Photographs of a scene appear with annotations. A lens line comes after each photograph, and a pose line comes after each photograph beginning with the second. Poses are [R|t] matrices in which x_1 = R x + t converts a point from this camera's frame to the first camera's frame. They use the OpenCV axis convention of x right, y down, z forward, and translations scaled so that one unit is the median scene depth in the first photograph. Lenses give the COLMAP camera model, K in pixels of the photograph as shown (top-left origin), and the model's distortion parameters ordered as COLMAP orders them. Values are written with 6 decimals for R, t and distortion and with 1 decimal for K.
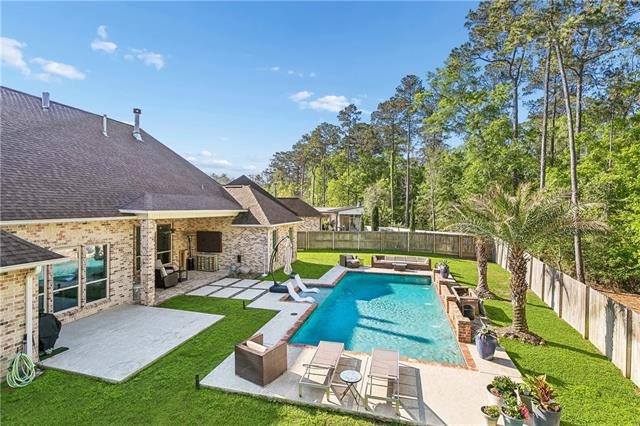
lens RADIAL K [[305.0, 0, 320.5], [0, 305.0, 213.4], [0, 0, 1]] dist [0.006402, 0.000769]
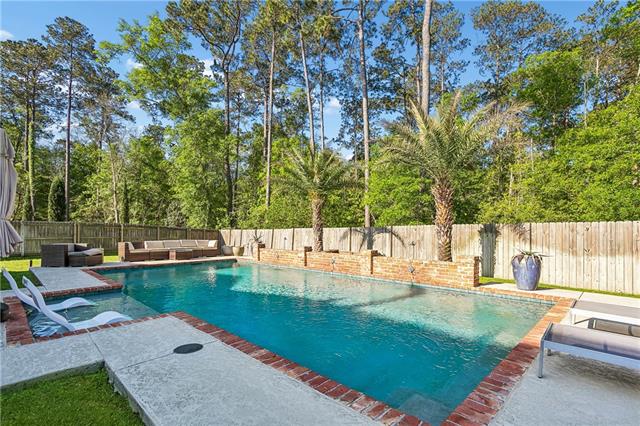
lens RADIAL K [[305.0, 0, 327.4], [0, 305.0, 230.1], [0, 0, 1]] dist [0.006402, 0.000769]
pose [[0.482294, -0.007612, 0.875976, -0.232626], [0.016723, 0.999860, -0.000519, 0.212513], [-0.875850, 0.014900, 0.482354, 0.703491]]
